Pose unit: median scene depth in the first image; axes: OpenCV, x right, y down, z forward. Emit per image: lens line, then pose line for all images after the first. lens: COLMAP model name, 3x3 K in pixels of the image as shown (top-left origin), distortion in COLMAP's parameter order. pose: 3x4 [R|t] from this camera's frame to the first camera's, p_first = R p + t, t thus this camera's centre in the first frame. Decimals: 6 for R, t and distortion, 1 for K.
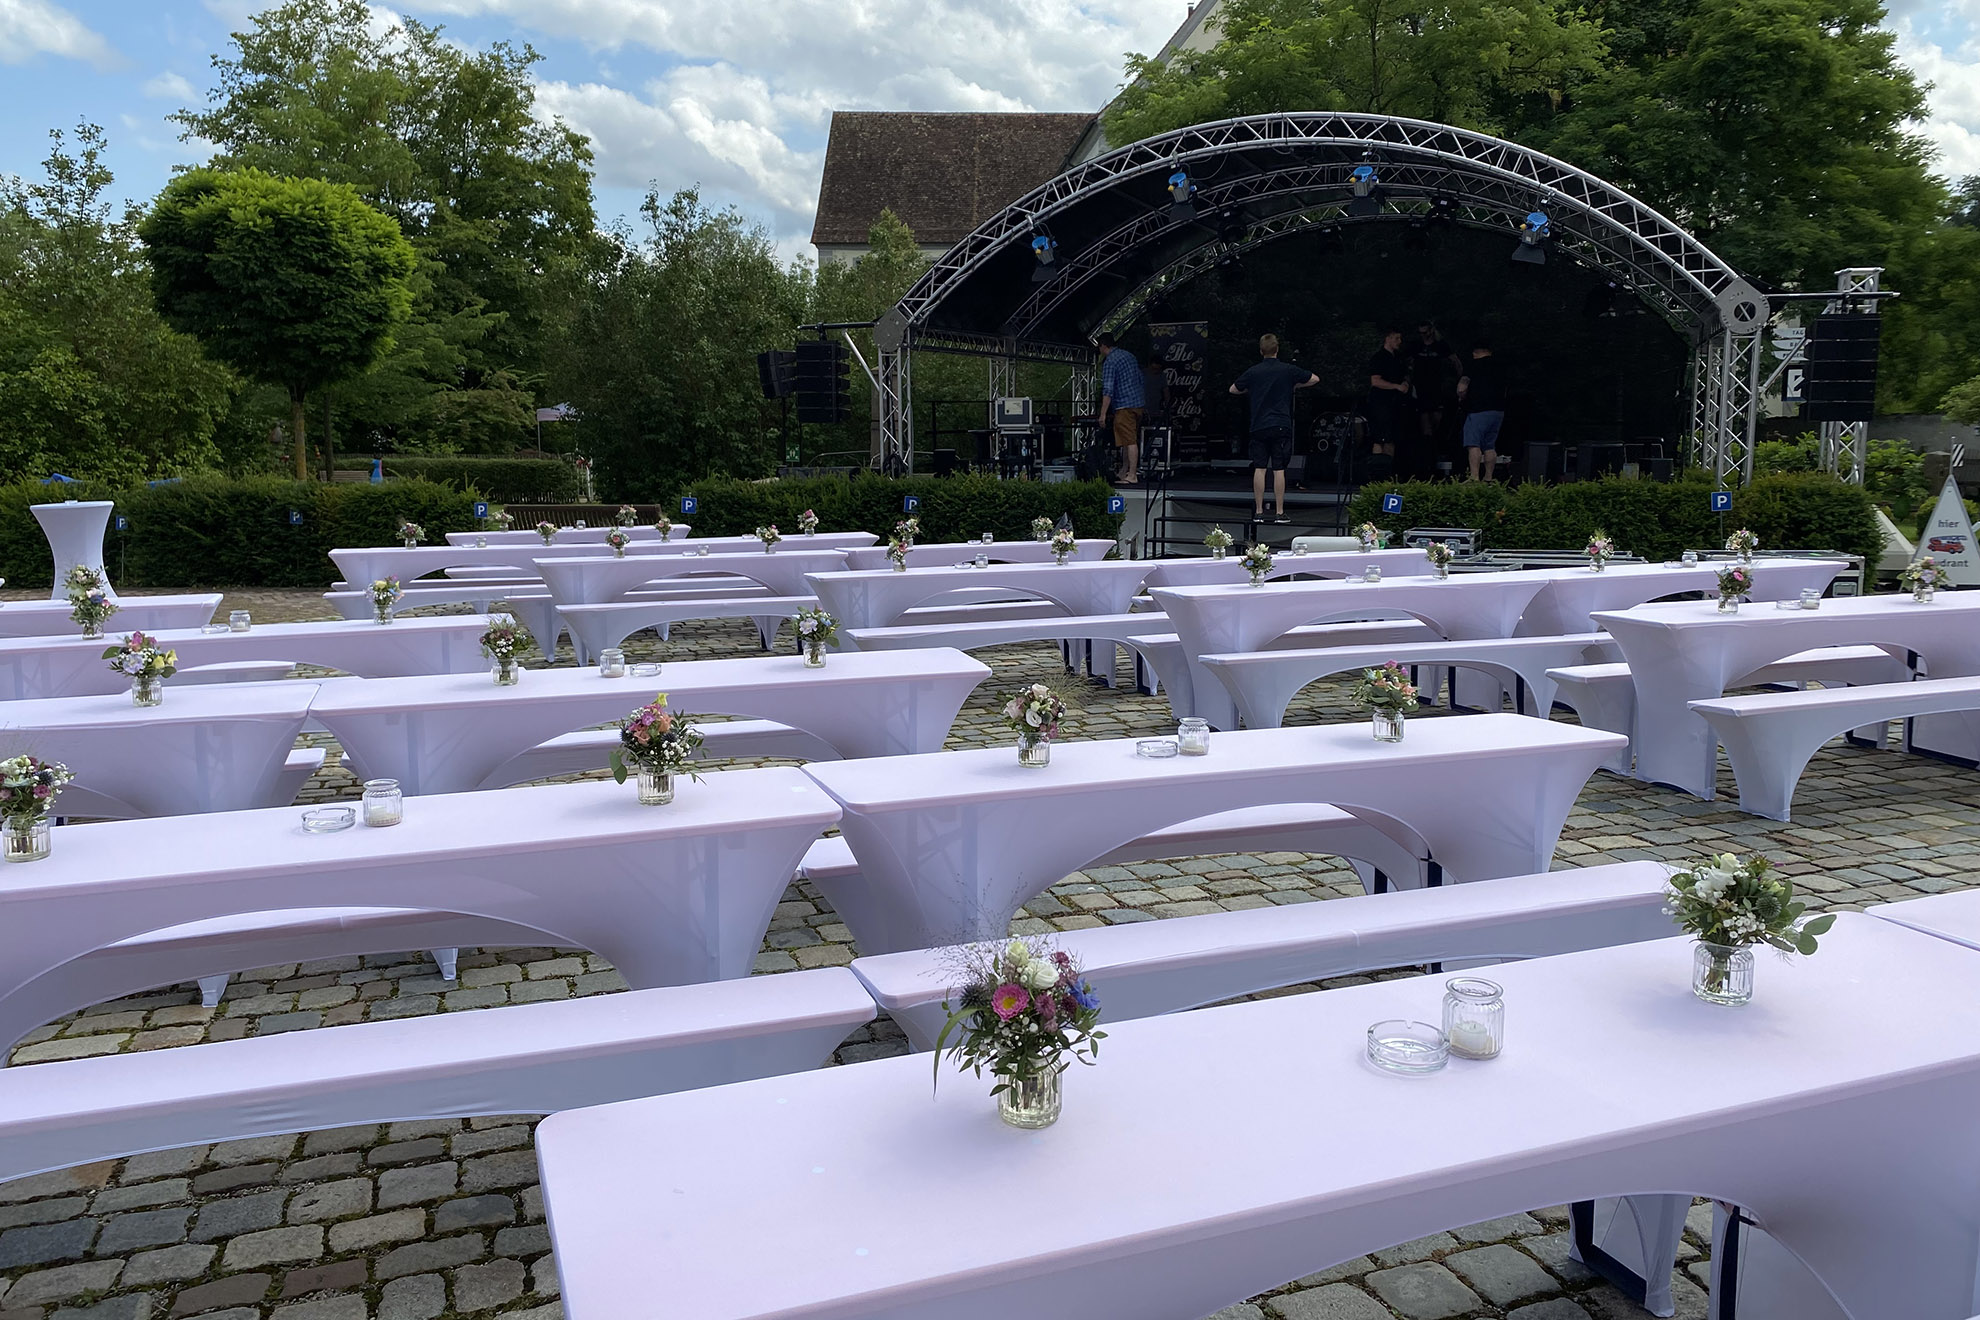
lens RADIAL K [[1570.7, 0, 942.8], [0, 1570.7, 699.5], [0, 0, 1]] dist [0.112923, -0.184537]
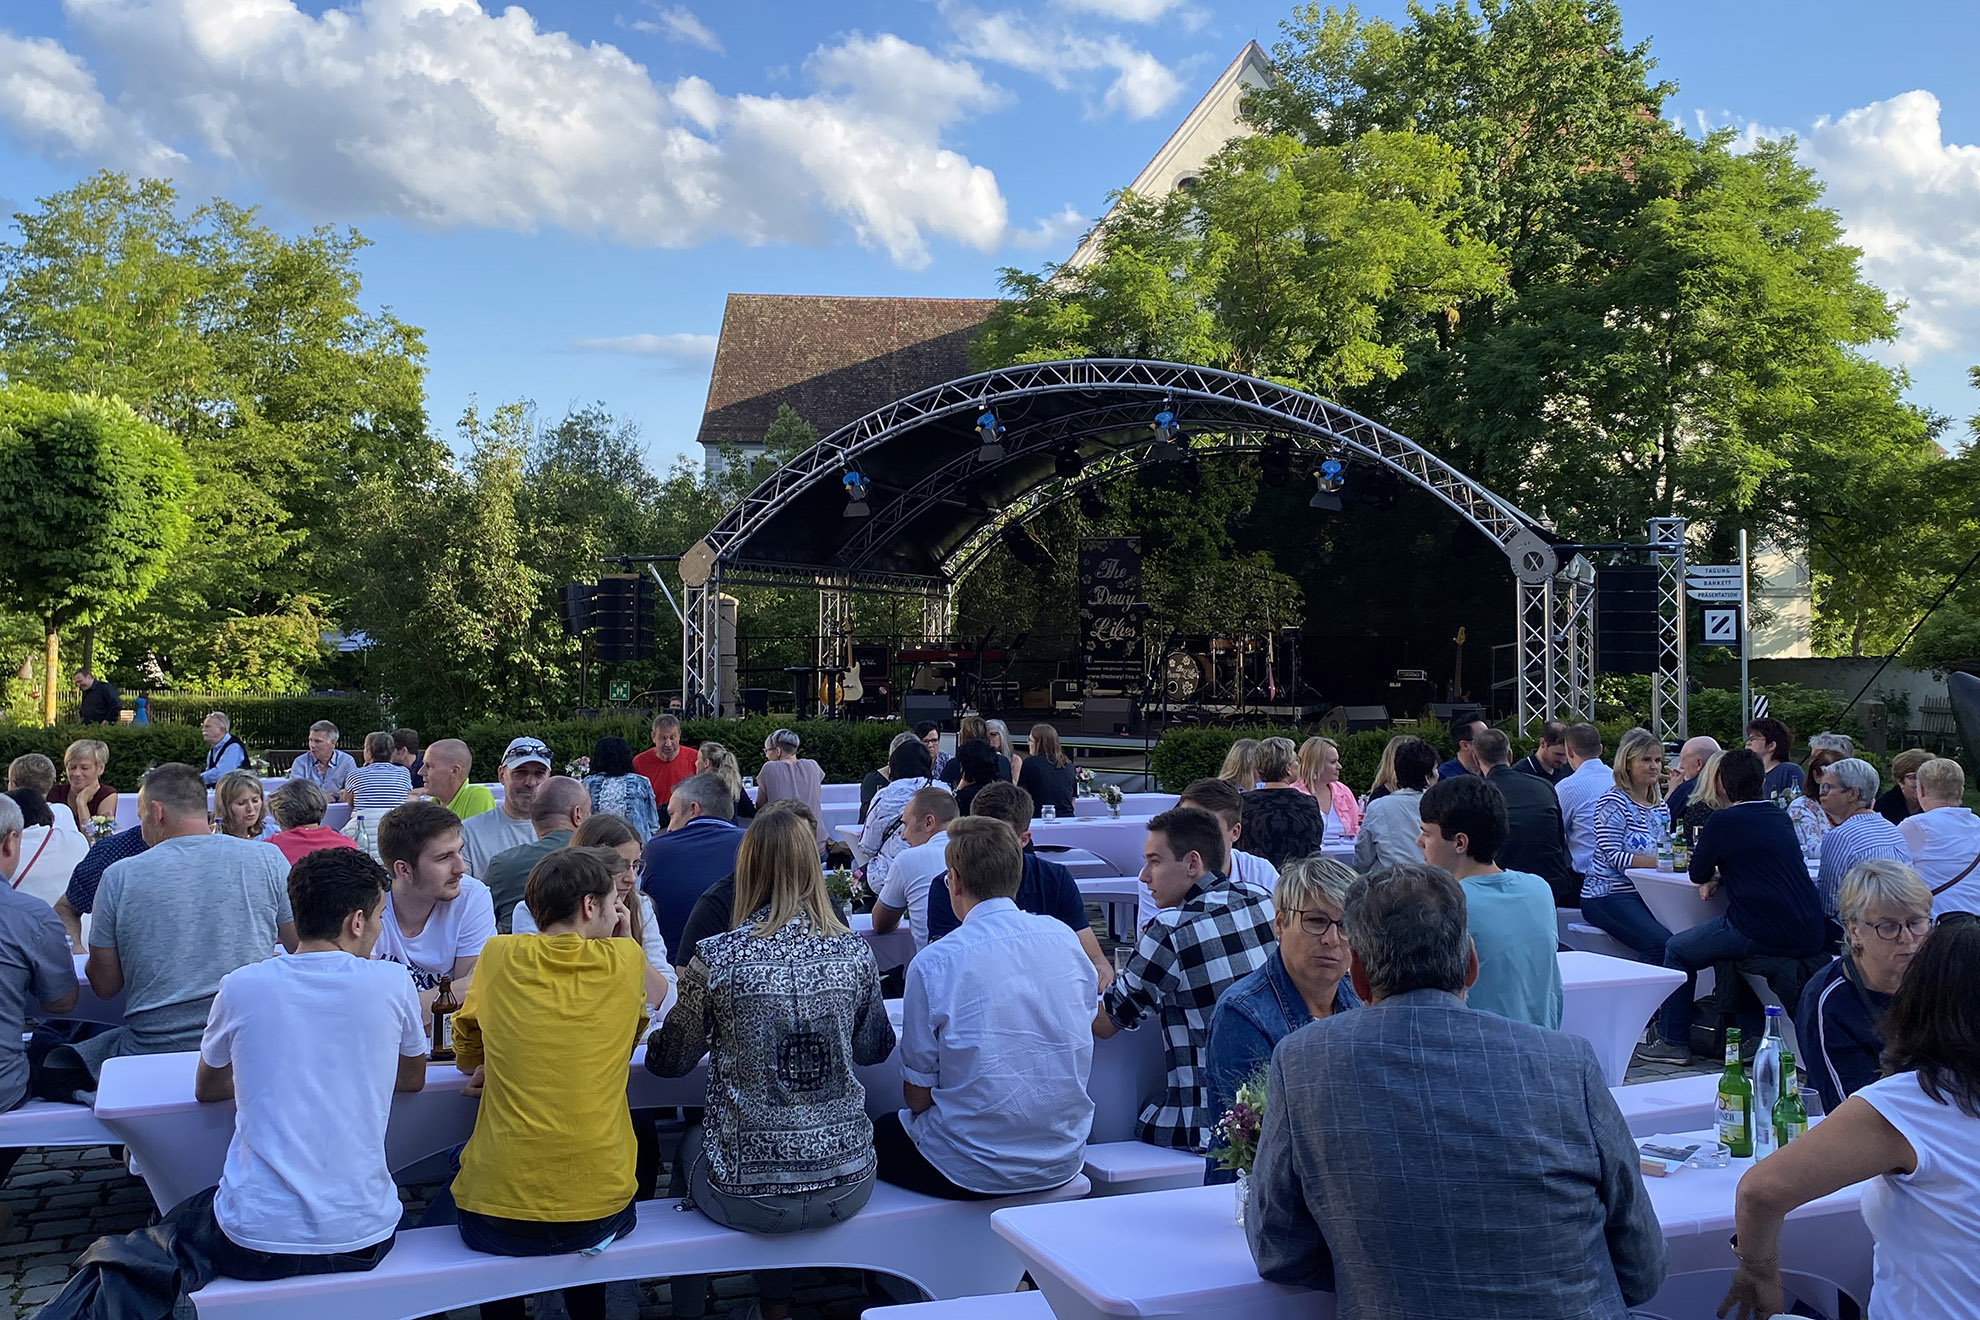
lens RADIAL K [[2052.5, 0, 988.0], [0, 2052.5, 653.9], [0, 0, 1]] dist [0.126286, -0.353809]
pose [[0.999221, 0.004889, 0.039170, 0.090009], [0.001809, 0.985584, -0.169178, 0.025415], [-0.039432, 0.169117, 0.984807, -0.197864]]
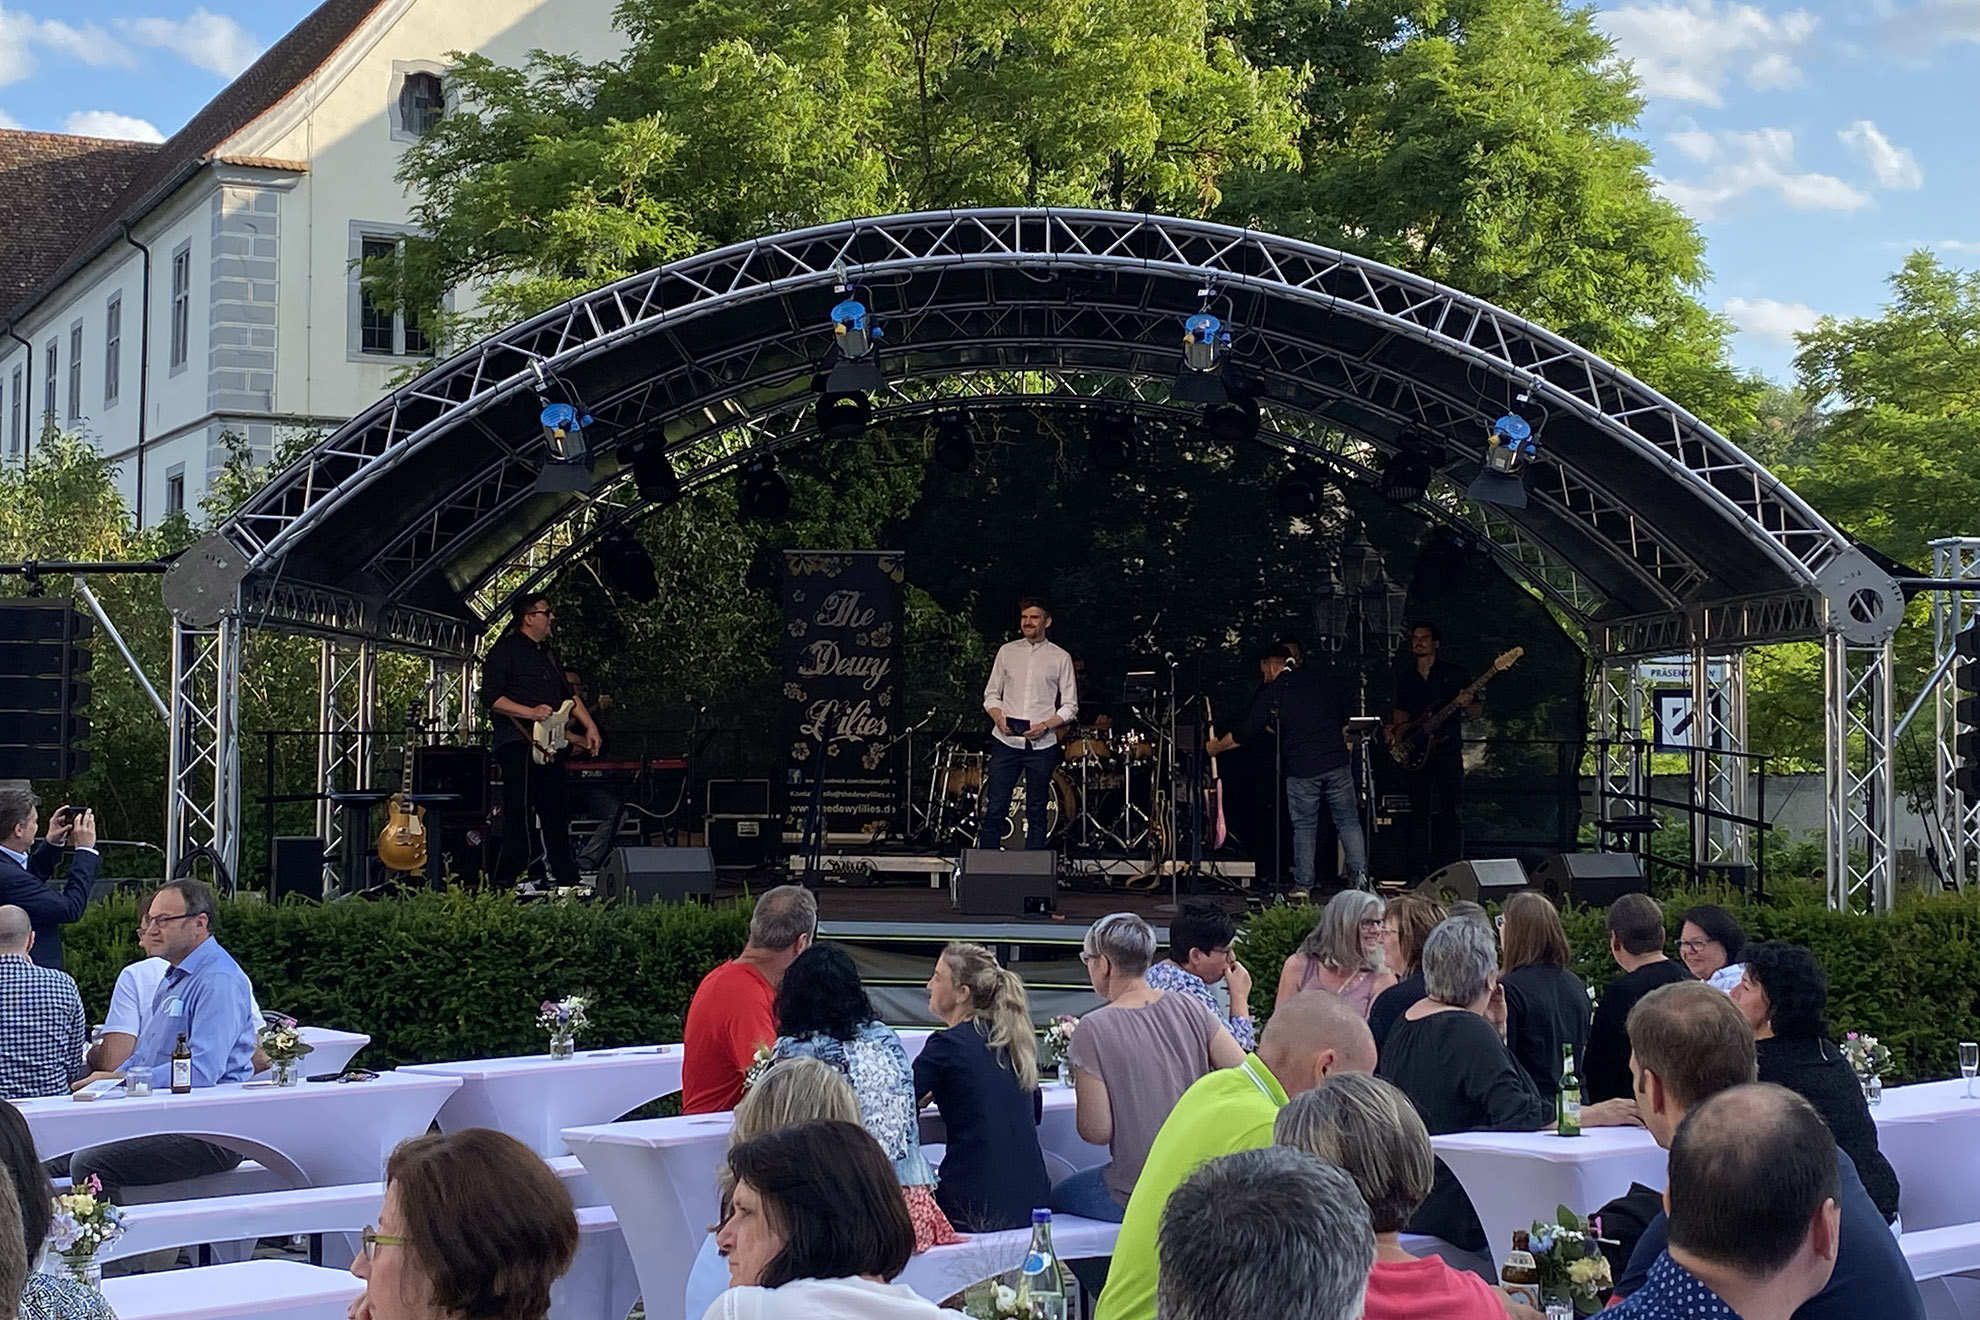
lens RADIAL K [[3302.9, 0, 986.0], [0, 3302.9, 628.2], [0, 0, 1]] dist [0.249804, 0.093307]
pose [[0.913669, 0.022838, 0.405817, -0.214023], [0.064226, 0.977765, -0.199627, -0.013879], [-0.401353, 0.208457, 0.891886, 0.055206]]
